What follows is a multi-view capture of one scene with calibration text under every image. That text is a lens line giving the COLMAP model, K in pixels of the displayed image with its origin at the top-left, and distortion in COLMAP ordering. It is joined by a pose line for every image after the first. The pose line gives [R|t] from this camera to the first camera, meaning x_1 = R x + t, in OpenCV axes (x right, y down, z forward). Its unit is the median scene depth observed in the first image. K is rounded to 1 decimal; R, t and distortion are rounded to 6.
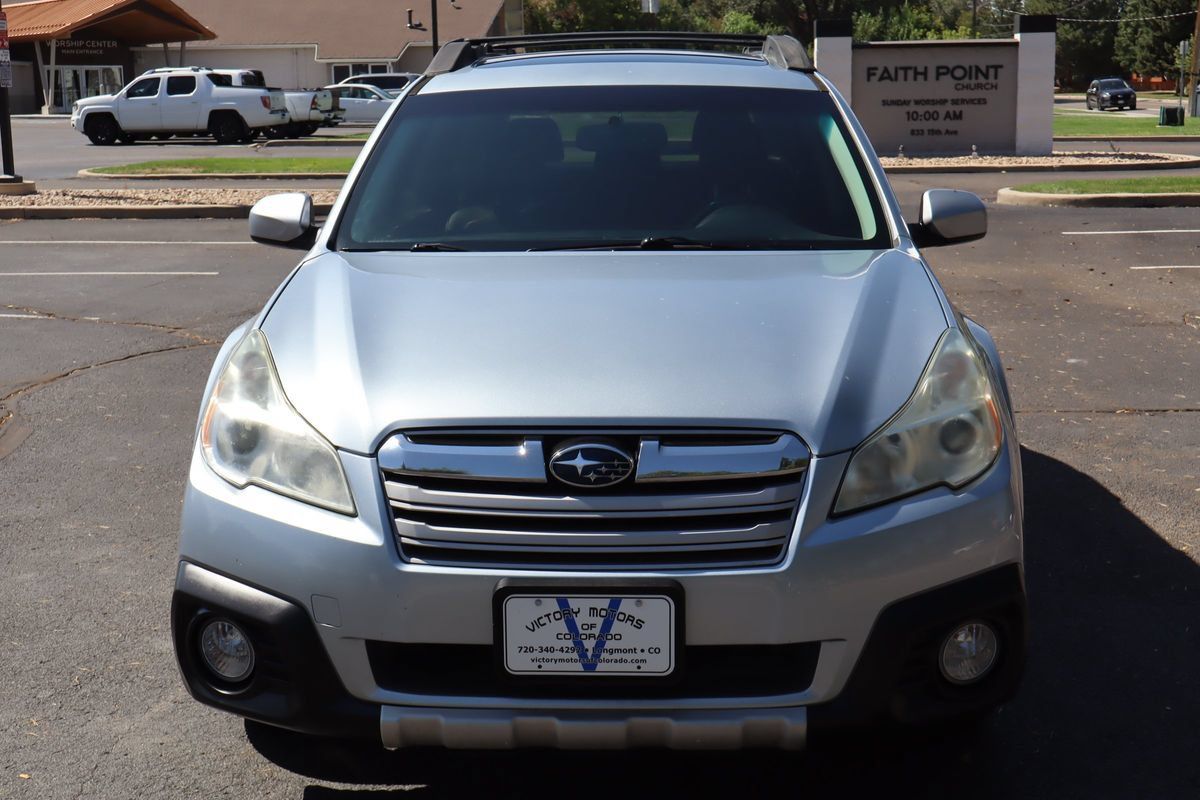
lens RADIAL K [[1652.8, 0, 600.0], [0, 1652.8, 400.0], [0, 0, 1]] dist [0.021758, -0.039825]
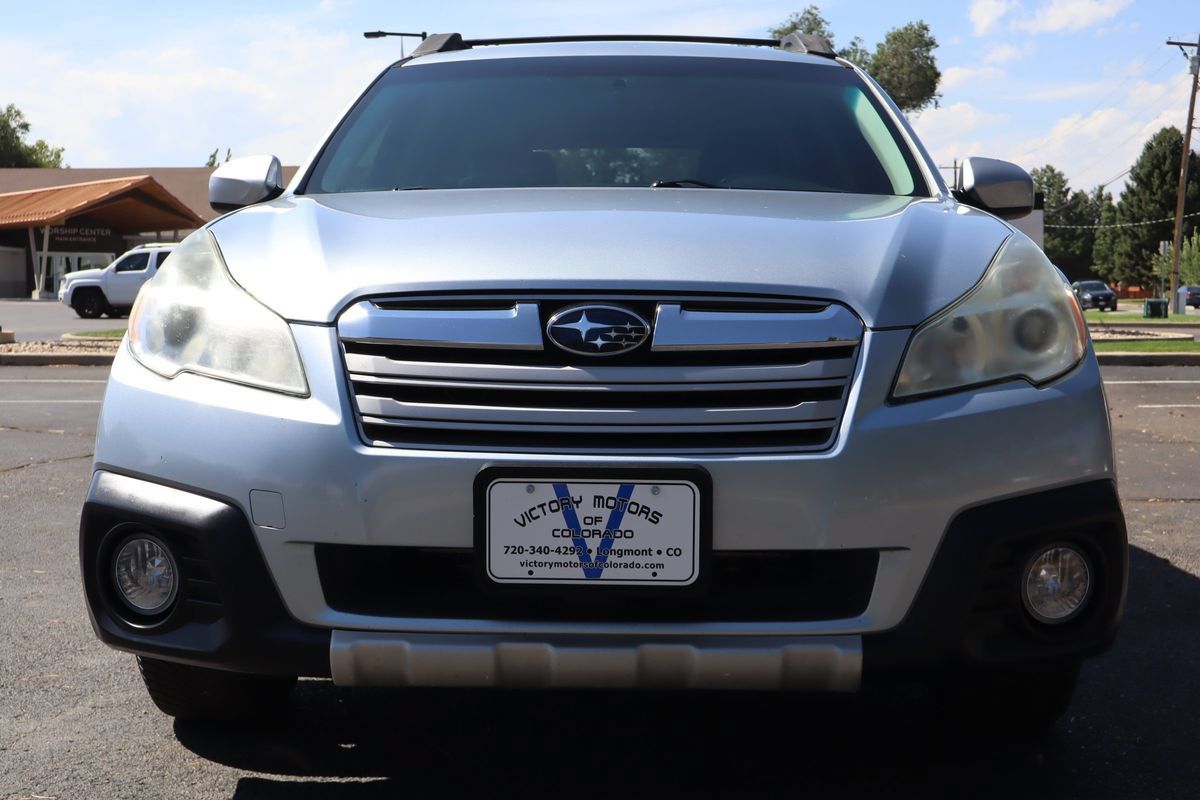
lens RADIAL K [[1652.8, 0, 600.0], [0, 1652.8, 400.0], [0, 0, 1]] dist [0.021758, -0.039825]
pose [[0.999872, 0.013443, 0.008714, -0.010625], [-0.012286, 0.992525, -0.121425, 0.169288], [-0.010281, 0.121302, 0.992562, 0.187499]]
